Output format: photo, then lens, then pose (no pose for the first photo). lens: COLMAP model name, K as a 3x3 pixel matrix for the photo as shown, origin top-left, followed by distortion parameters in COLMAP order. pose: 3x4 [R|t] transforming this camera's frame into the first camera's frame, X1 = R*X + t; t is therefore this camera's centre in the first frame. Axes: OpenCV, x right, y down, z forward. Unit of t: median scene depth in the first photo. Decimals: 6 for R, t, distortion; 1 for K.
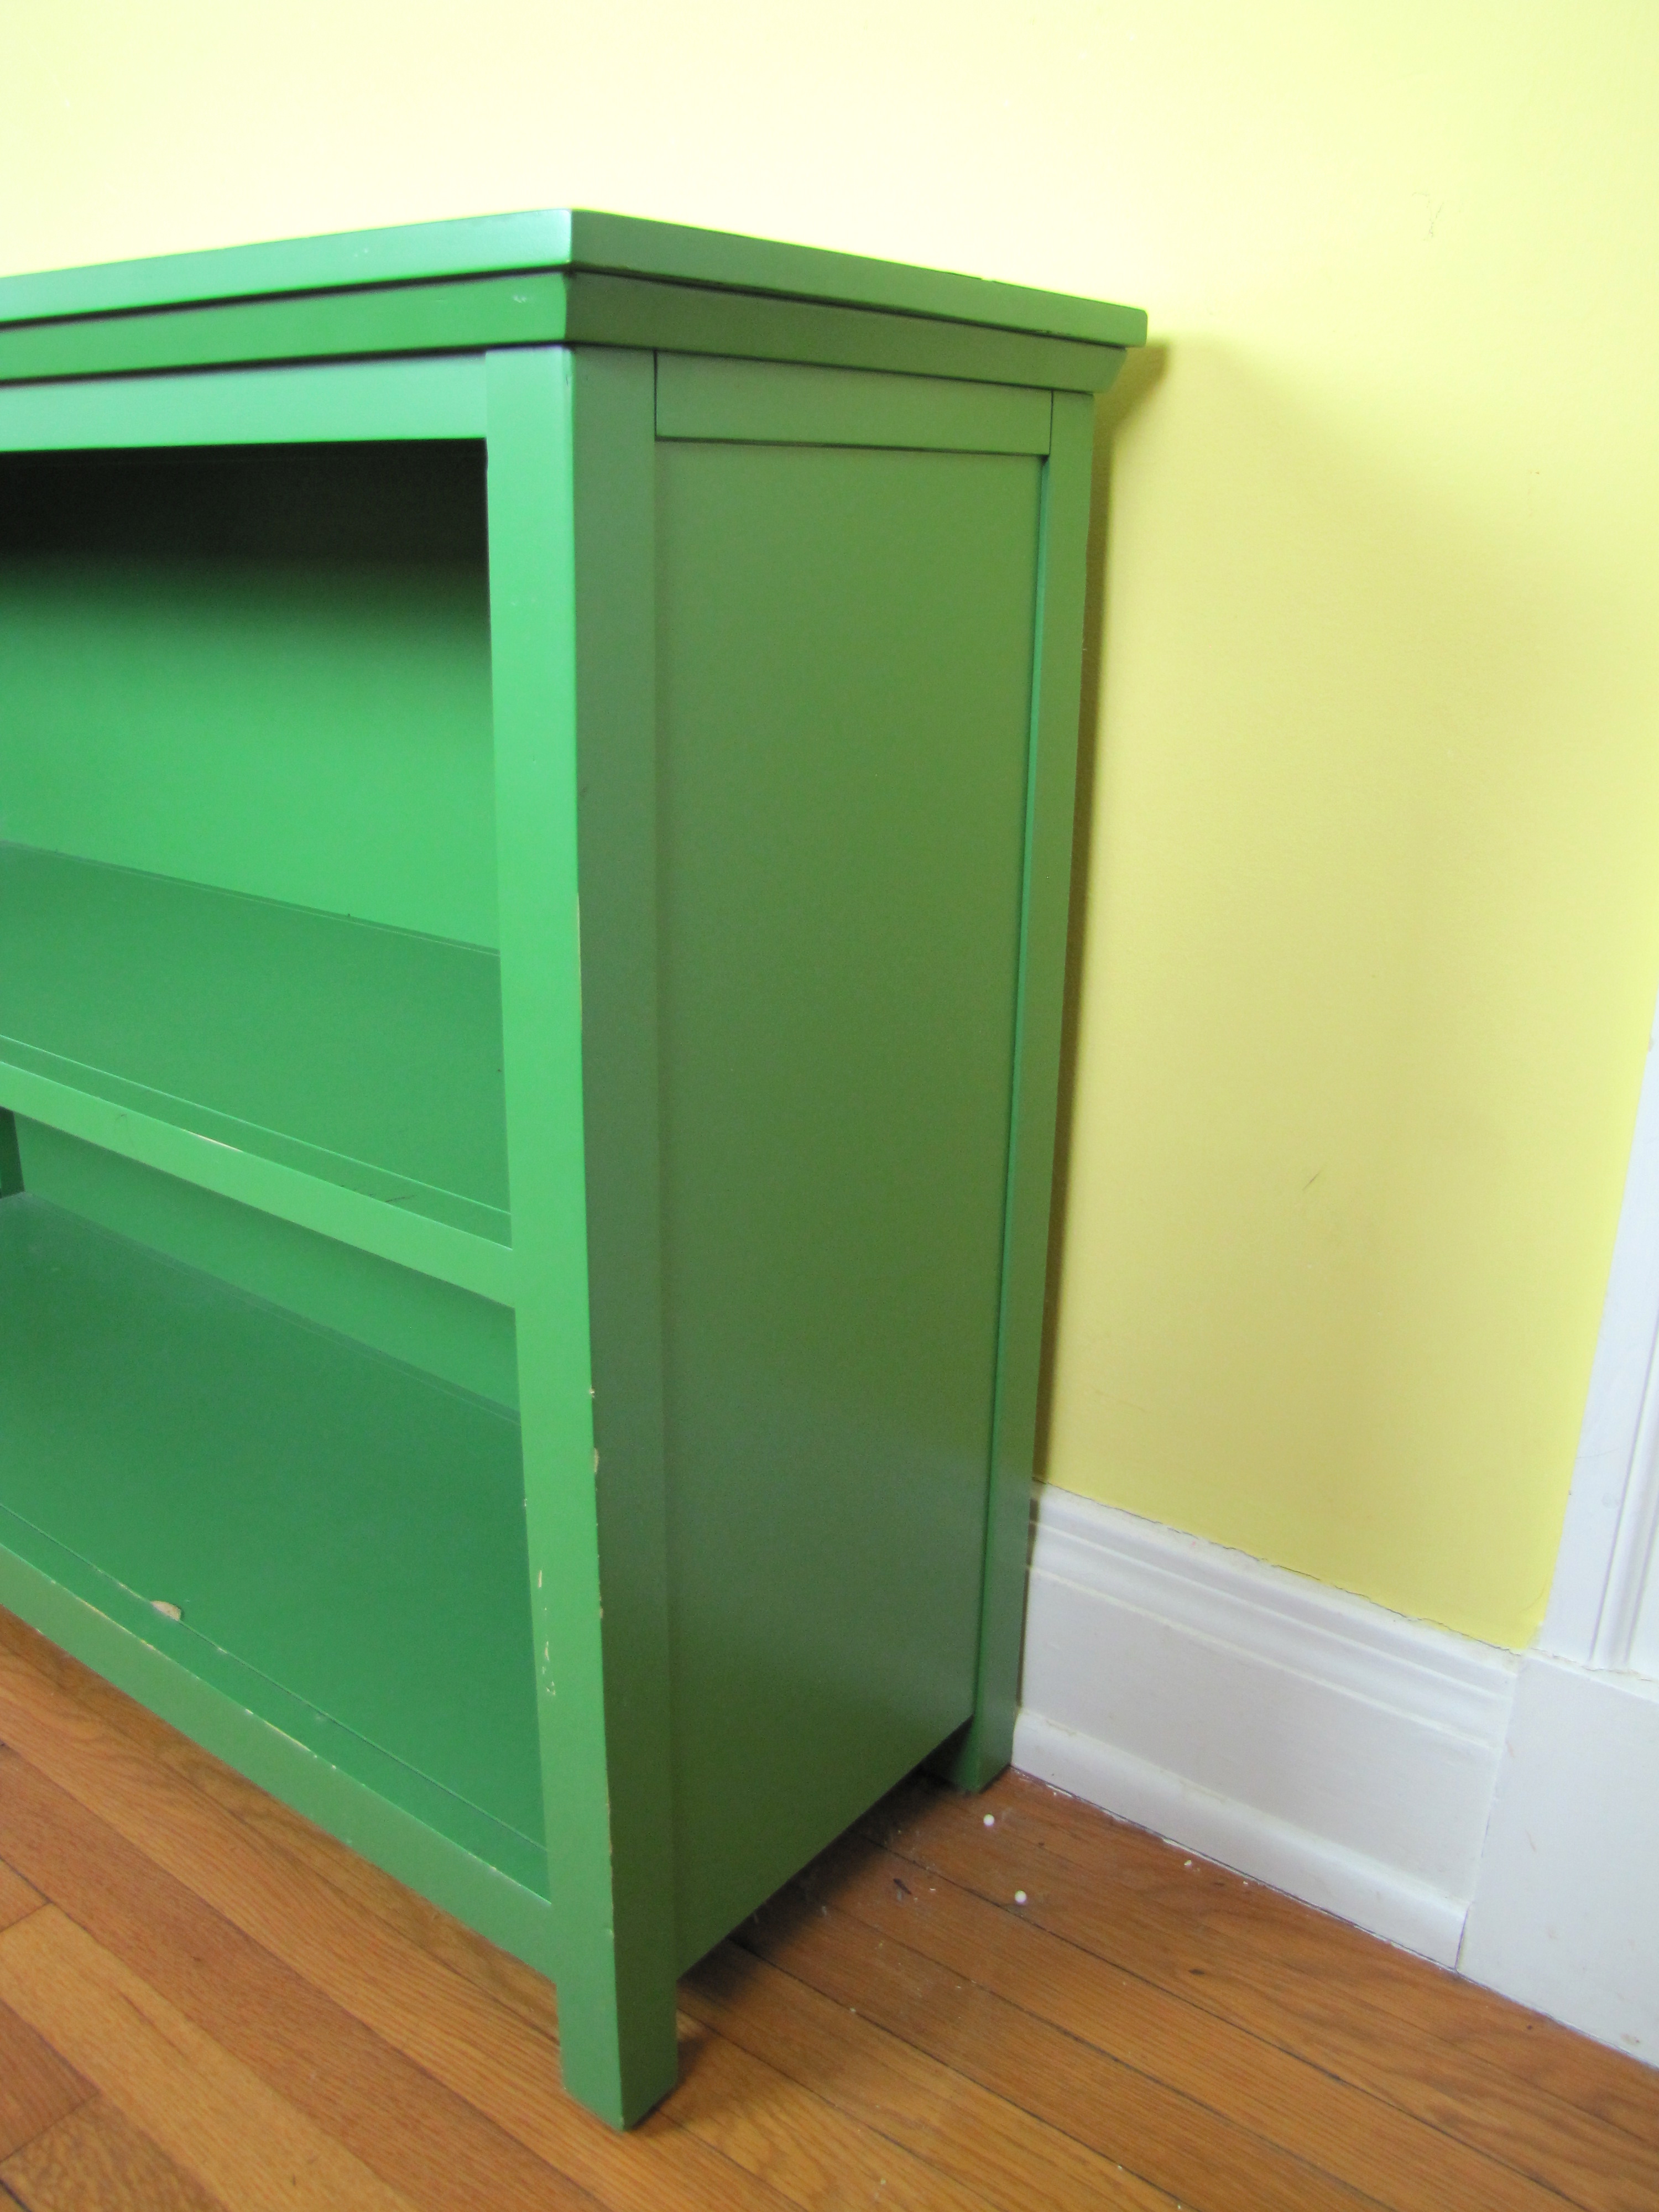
lens RADIAL K [[1859.5, 0, 813.4], [0, 1859.5, 1110.2], [0, 0, 1]] dist [-0.186773, 0.148120]
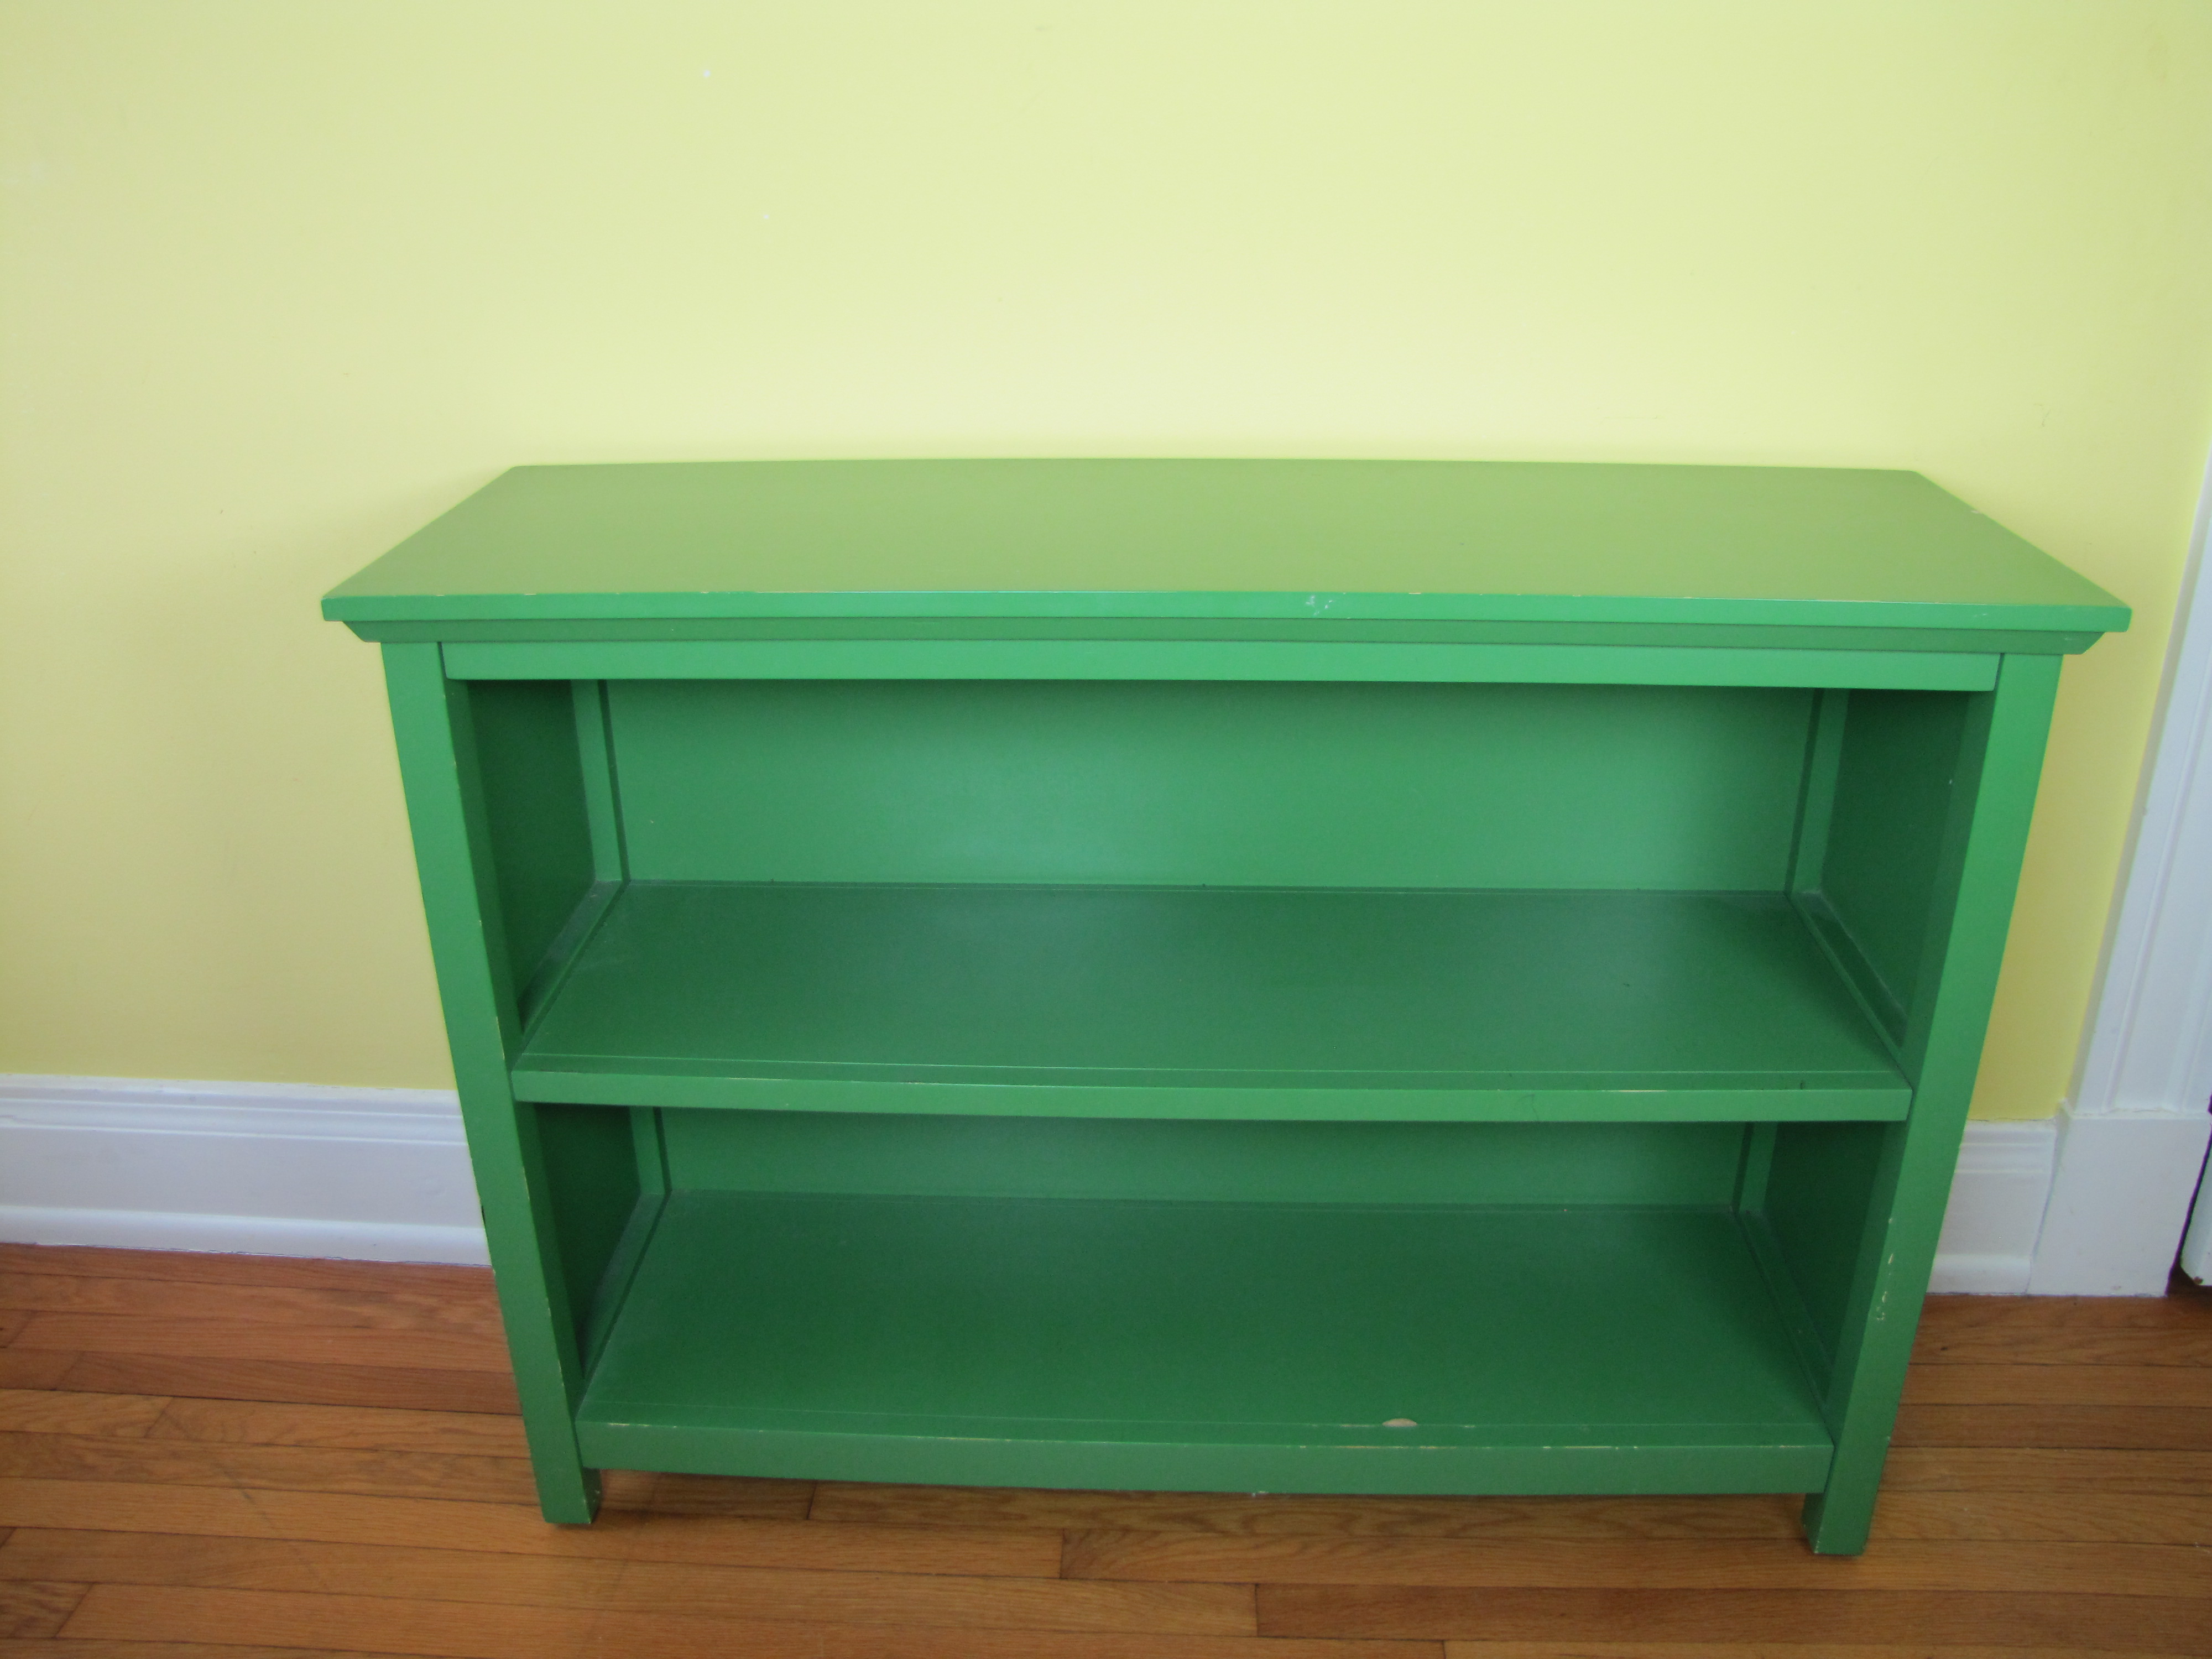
lens RADIAL K [[1859.5, 0, 1086.7], [0, 1859.5, 810.5], [0, 0, 1]] dist [-0.186773, 0.148120]
pose [[0.825758, -0.244678, 0.508189, -1.306212], [0.207653, 0.969603, 0.129419, -0.462260], [-0.524408, -0.001341, 0.851466, -0.064125]]
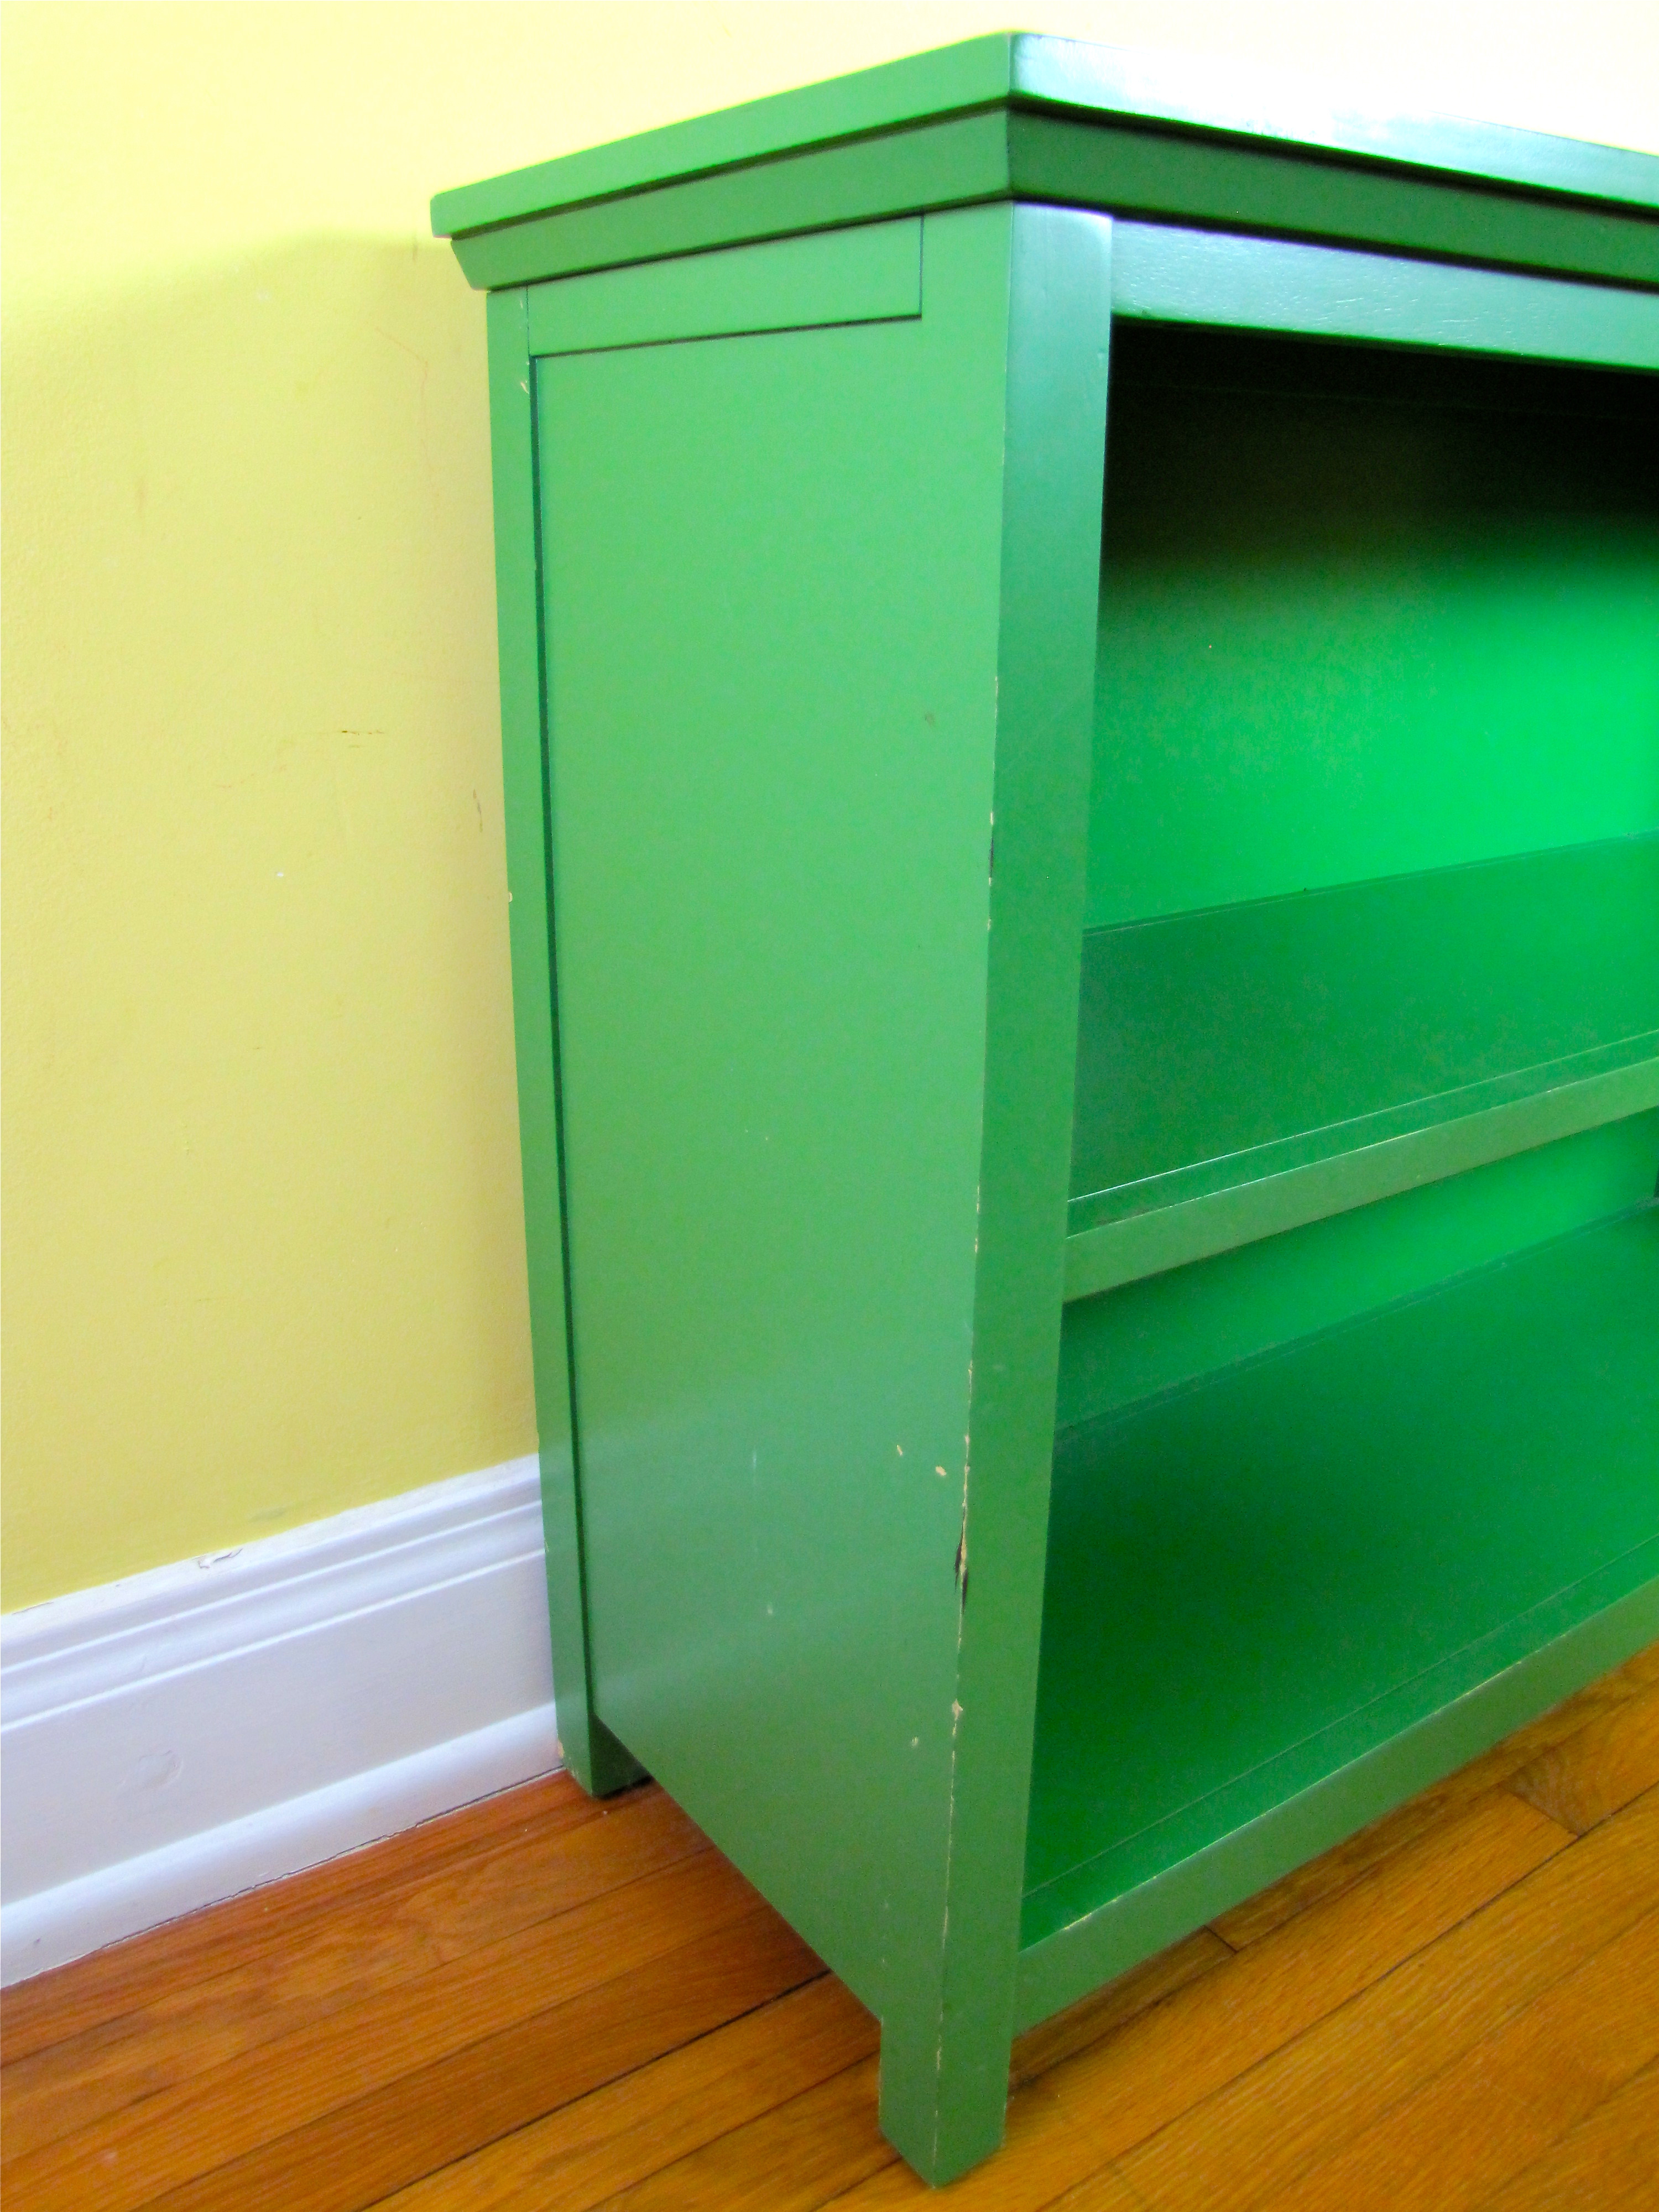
lens RADIAL K [[1859.5, 0, 826.9], [0, 1859.5, 1120.3], [0, 0, 1]] dist [-0.186773, 0.148120]
pose [[0.303938, -0.335301, 0.891737, -1.635418], [0.308704, 0.920178, 0.240777, -0.406914], [-0.901290, 0.202102, 0.383187, 1.210780]]
